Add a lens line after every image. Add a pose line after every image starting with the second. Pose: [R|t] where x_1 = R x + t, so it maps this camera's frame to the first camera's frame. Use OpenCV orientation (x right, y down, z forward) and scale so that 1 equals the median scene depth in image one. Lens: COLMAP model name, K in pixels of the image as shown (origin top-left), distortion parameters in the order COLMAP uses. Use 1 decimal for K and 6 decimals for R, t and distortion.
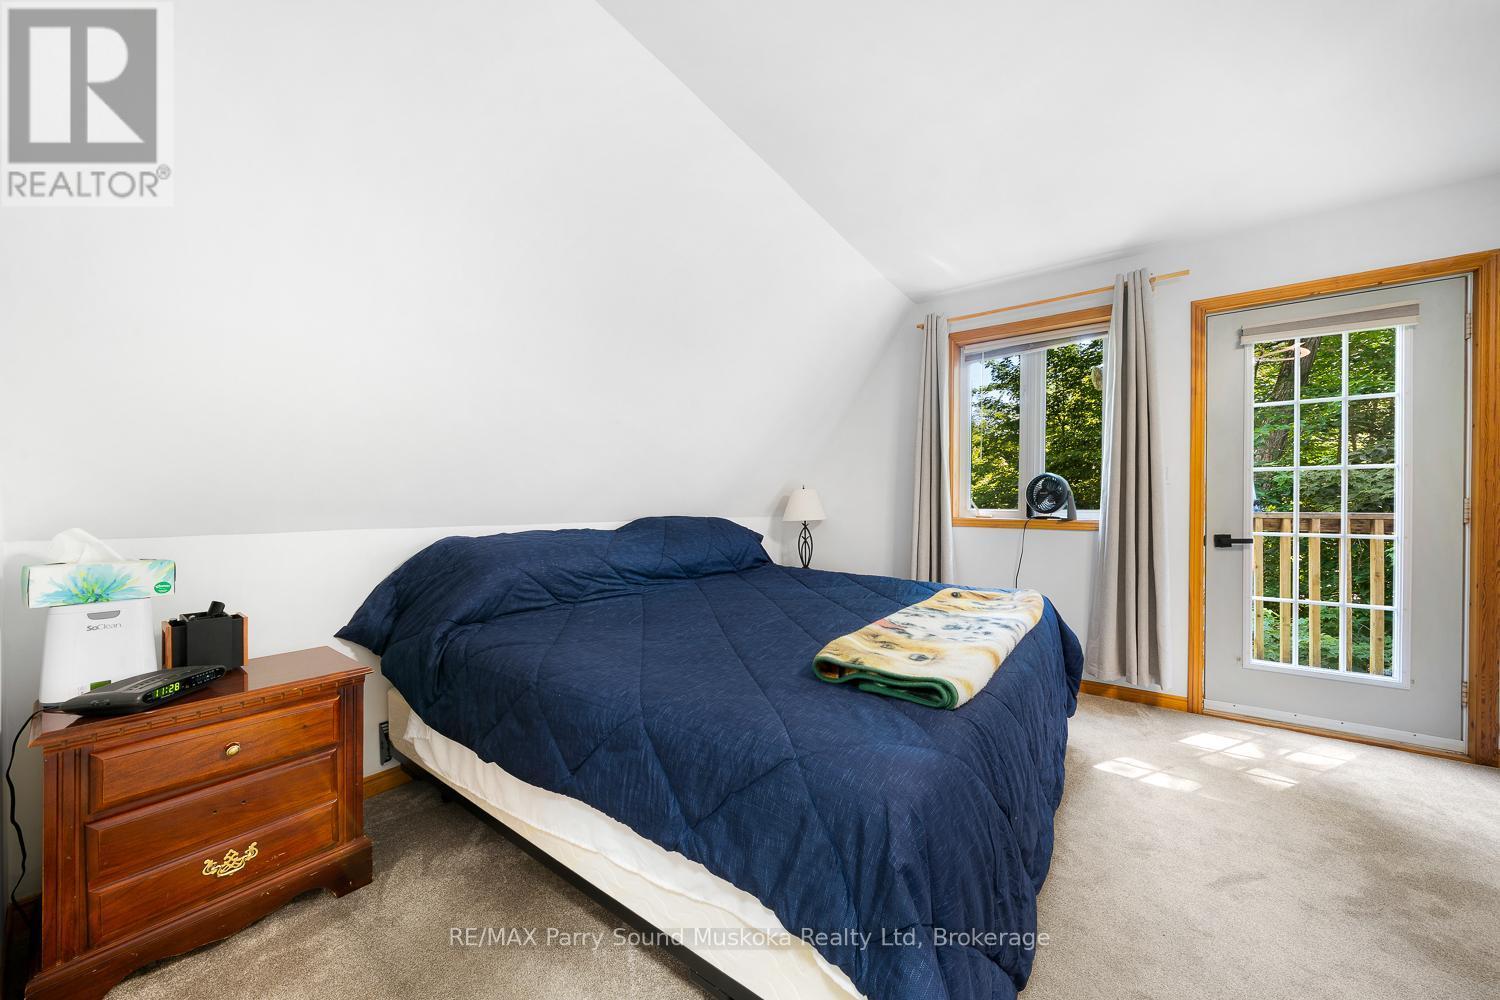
lens RADIAL K [[522.6, 0, 759.5], [0, 522.6, 506.2], [0, 0, 1]] dist [-0.000435, 0.000083]
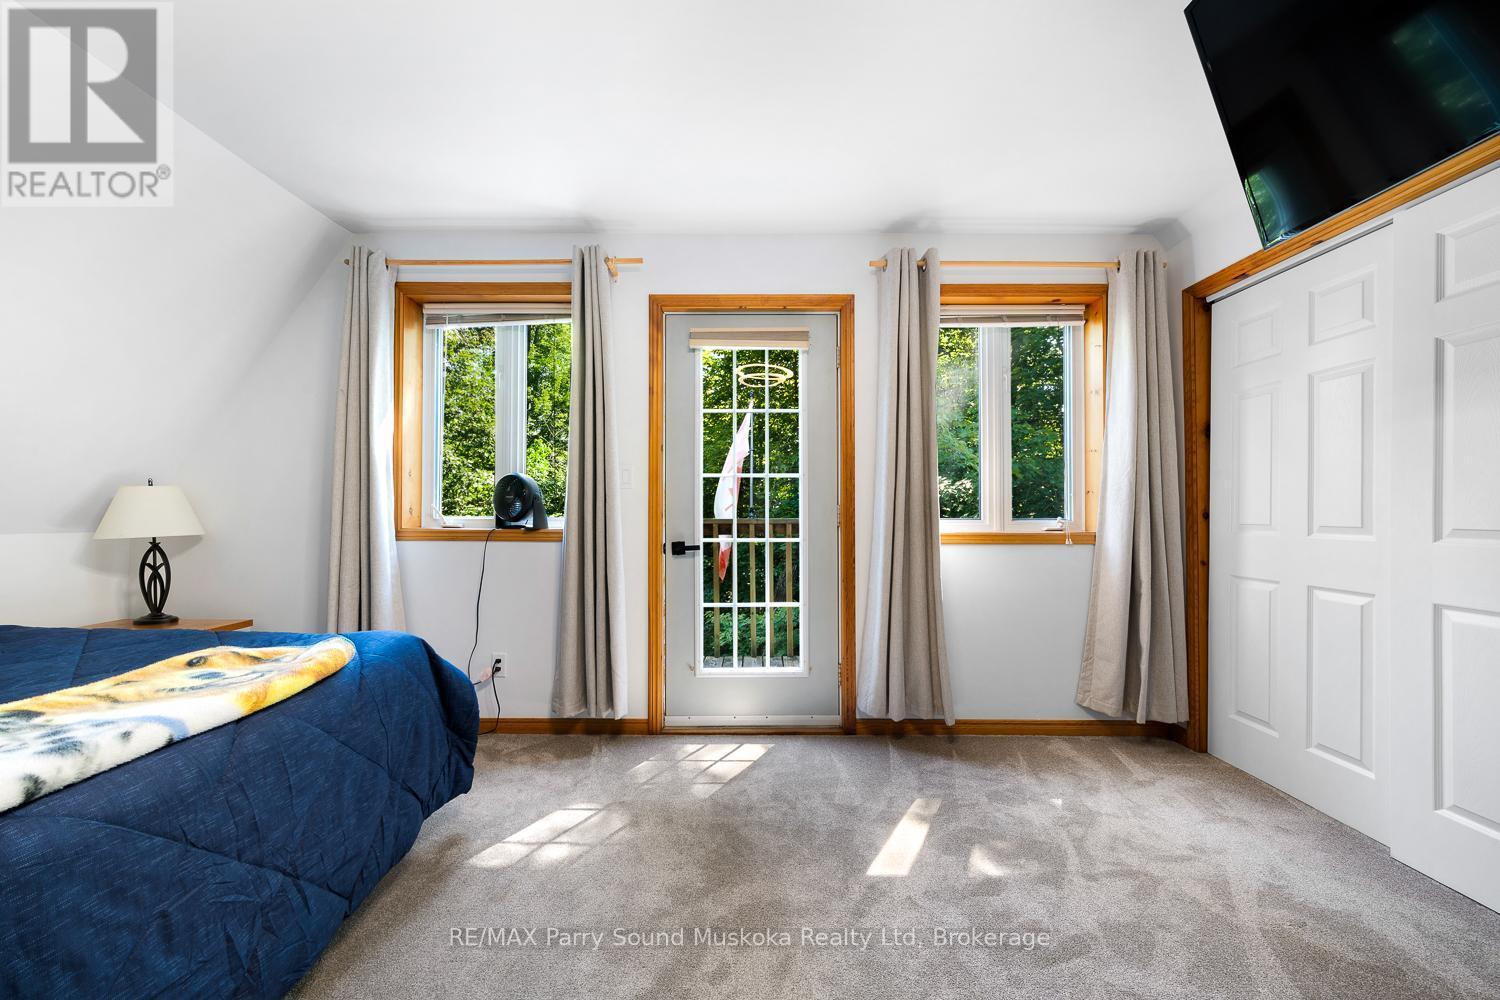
lens RADIAL K [[522.6, 0, 759.5], [0, 522.6, 506.2], [0, 0, 1]] dist [-0.000435, 0.000083]
pose [[0.822404, 0.006465, 0.568867, 0.456087], [0.004087, 0.999842, -0.017271, 0.006047], [-0.568889, 0.016529, 0.822248, 0.120005]]
